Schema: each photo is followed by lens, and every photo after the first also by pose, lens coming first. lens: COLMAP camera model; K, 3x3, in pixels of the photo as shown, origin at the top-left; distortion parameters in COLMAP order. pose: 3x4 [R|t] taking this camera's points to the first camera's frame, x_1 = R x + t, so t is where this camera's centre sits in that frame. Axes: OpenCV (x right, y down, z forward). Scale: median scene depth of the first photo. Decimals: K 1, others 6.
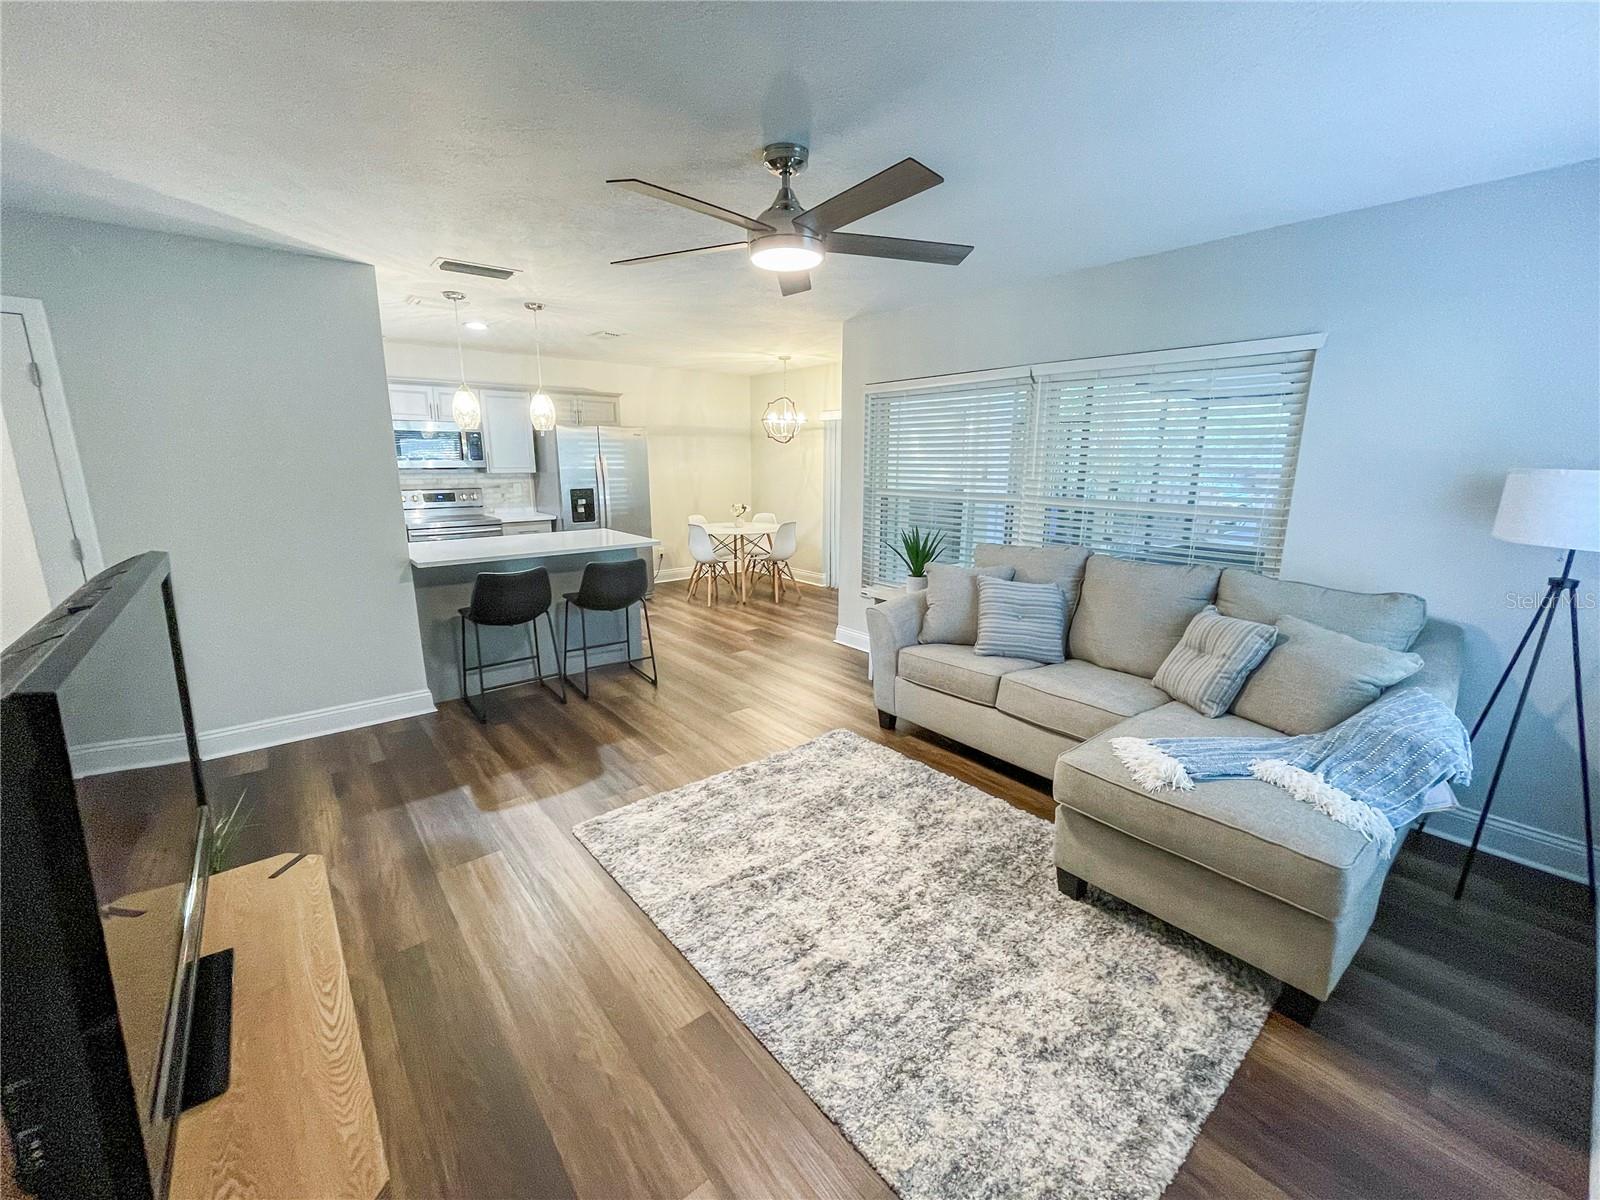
lens RADIAL K [[646.9, 0, 800.0], [0, 646.9, 600.0], [0, 0, 1]] dist [-0.004942, 0.000104]
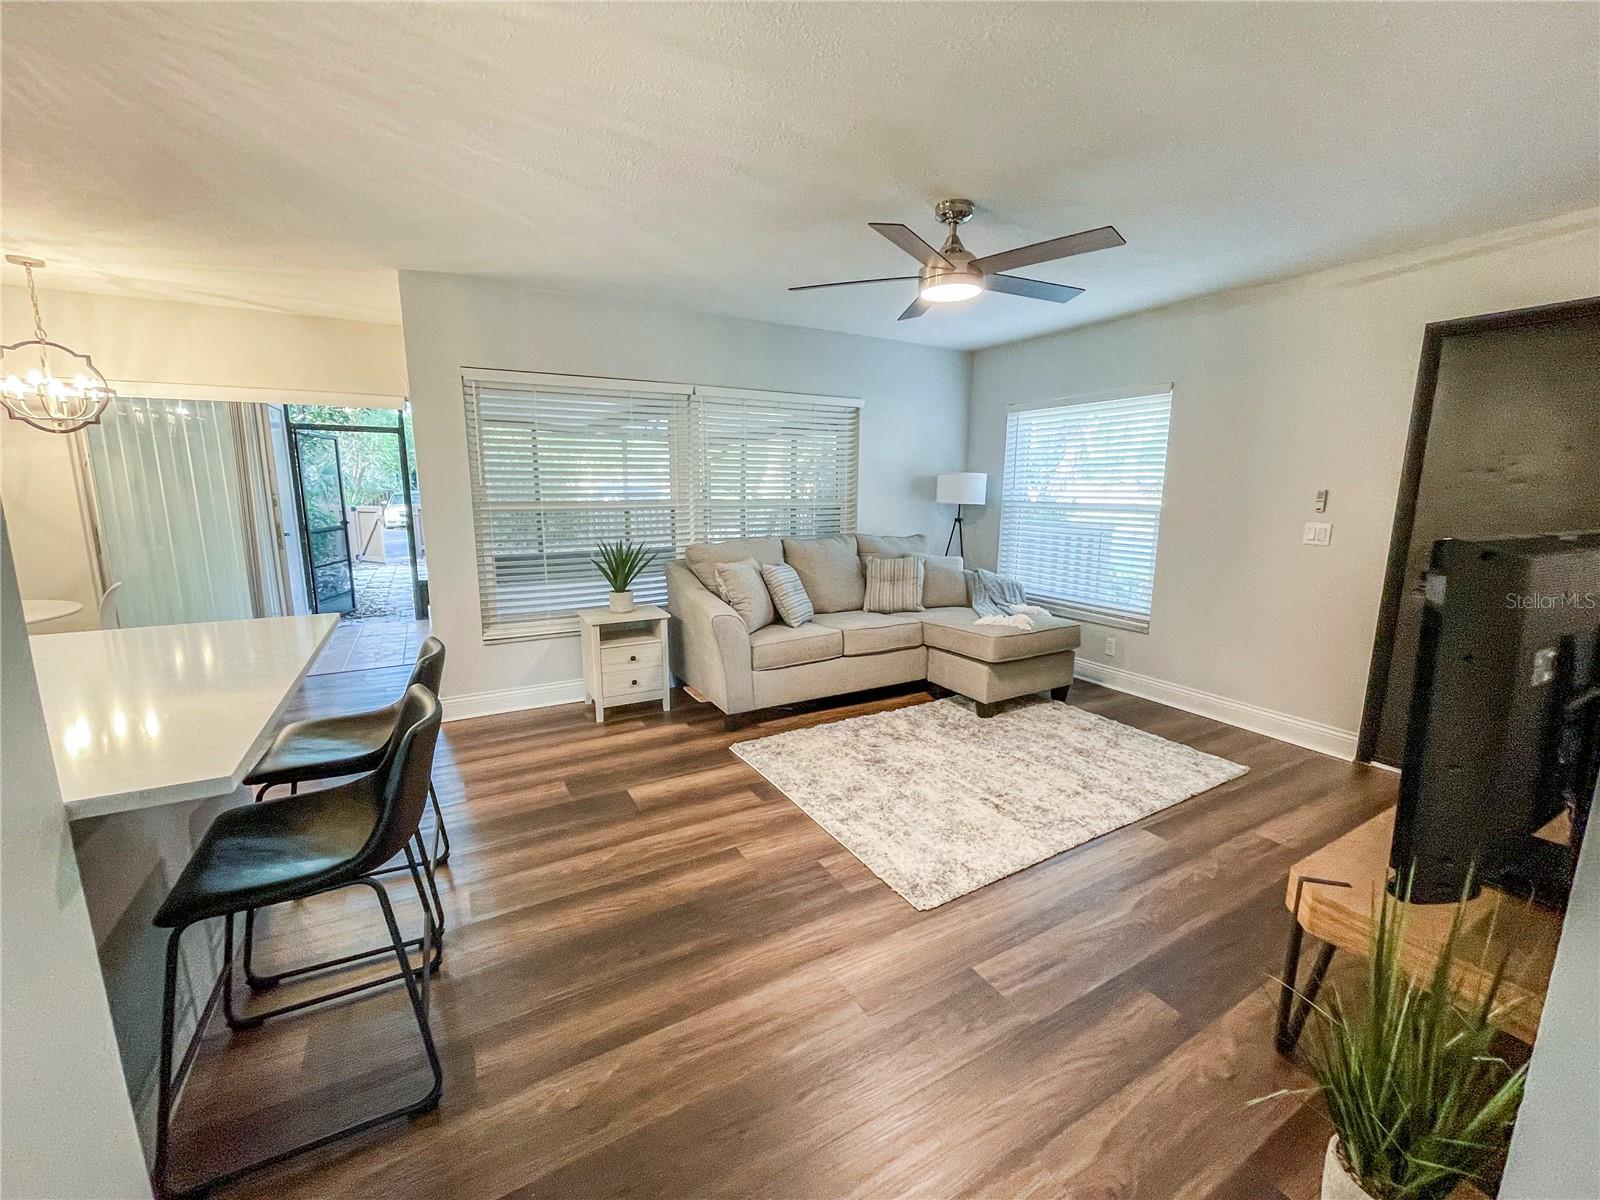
lens RADIAL K [[646.9, 0, 800.0], [0, 646.9, 600.0], [0, 0, 1]] dist [-0.004942, 0.000104]
pose [[0.177934, -0.174783, 0.968396, -0.509246], [0.211771, 0.967842, 0.135772, -0.073127], [-0.960985, 0.180920, 0.209226, 0.425534]]
